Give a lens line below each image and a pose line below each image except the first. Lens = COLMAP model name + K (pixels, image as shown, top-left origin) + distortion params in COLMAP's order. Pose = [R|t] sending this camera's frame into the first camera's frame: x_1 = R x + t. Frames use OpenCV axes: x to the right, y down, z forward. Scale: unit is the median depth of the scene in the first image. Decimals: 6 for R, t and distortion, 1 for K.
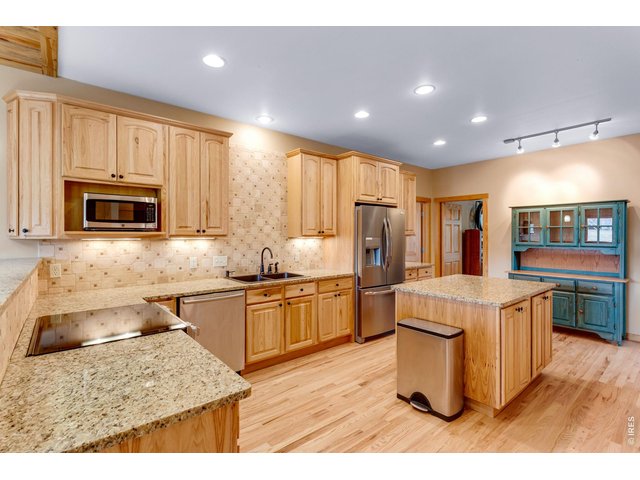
lens RADIAL K [[308.1, 0, 320.3], [0, 308.1, 235.0], [0, 0, 1]] dist [0.004626, -0.002800]
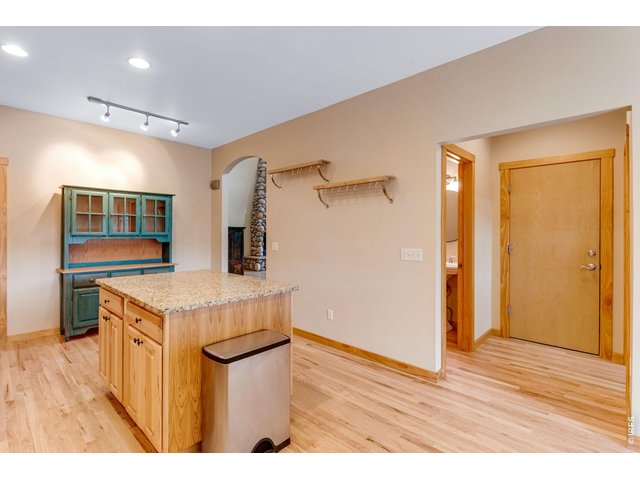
lens RADIAL K [[308.1, 0, 316.5], [0, 308.1, 235.9], [0, 0, 1]] dist [0.004626, -0.002800]
pose [[-0.082575, -0.010058, 0.996534, -0.244026], [-0.010196, 0.999905, 0.009247, 0.026092], [-0.996533, -0.009397, -0.082670, 0.596415]]
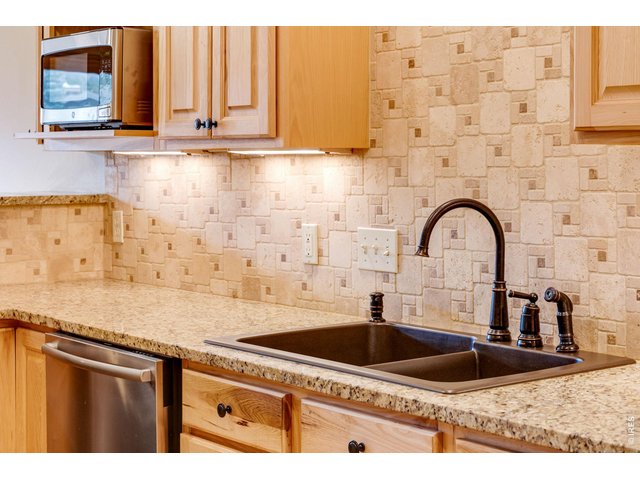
lens RADIAL K [[1237.6, 0, 320.2], [0, 1237.6, 236.0], [0, 0, 1]] dist [-0.046447, 0.000000]
pose [[-0.046641, 0.064174, -0.996848, 0.552350], [0.003556, 0.997939, 0.064078, 0.012742], [0.998905, -0.000556, -0.046773, 0.895389]]
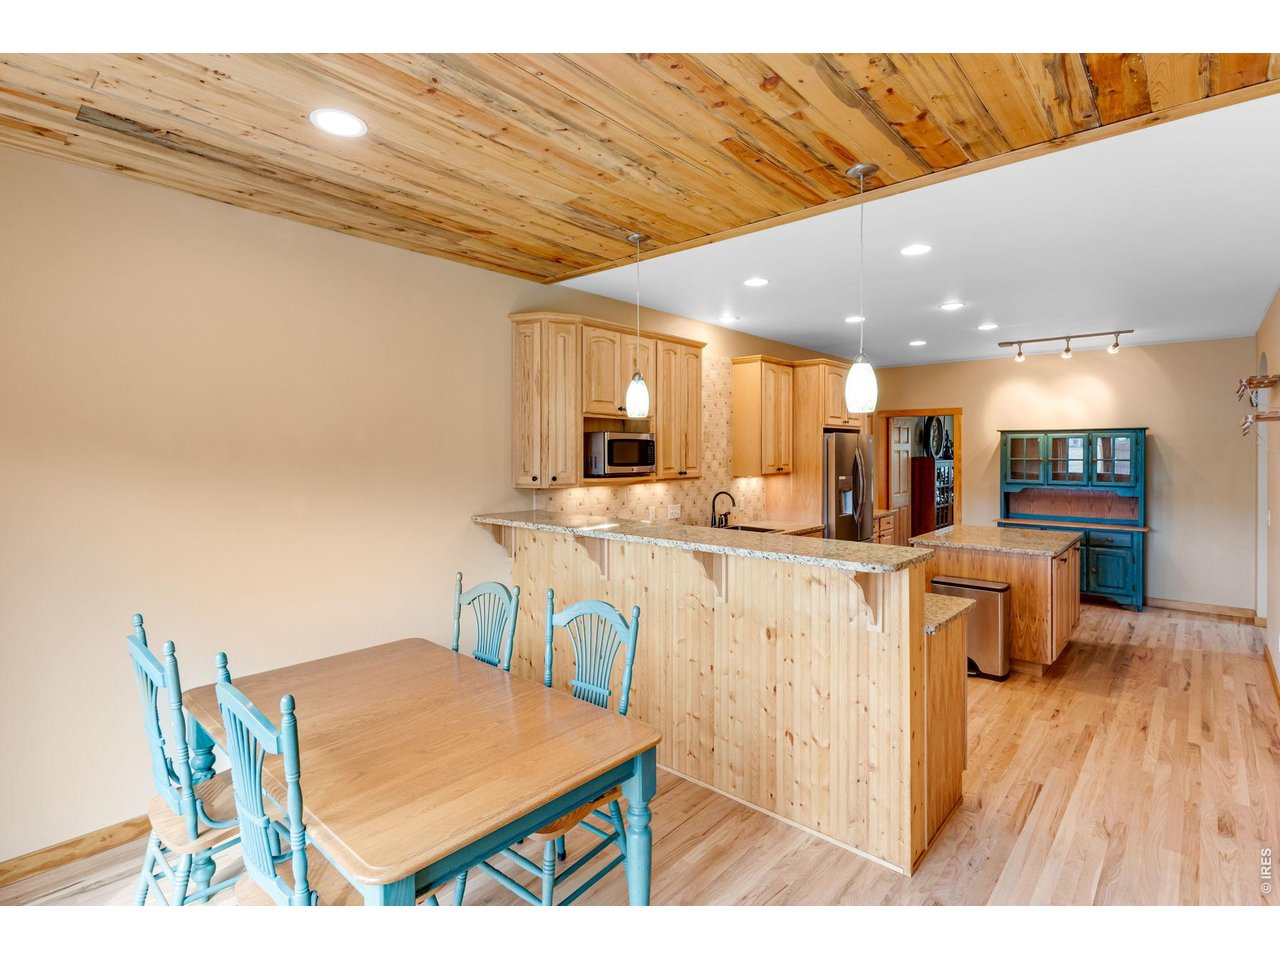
lens RADIAL K [[616.3, 0, 650.8], [0, 616.3, 453.7], [0, 0, 1]] dist [0.004626, -0.002800]
pose [[0.988685, 0.001612, 0.150000, -0.541666], [-0.001387, 0.999998, -0.001608, -0.045378], [-0.150002, 0.001382, 0.988685, -0.404745]]
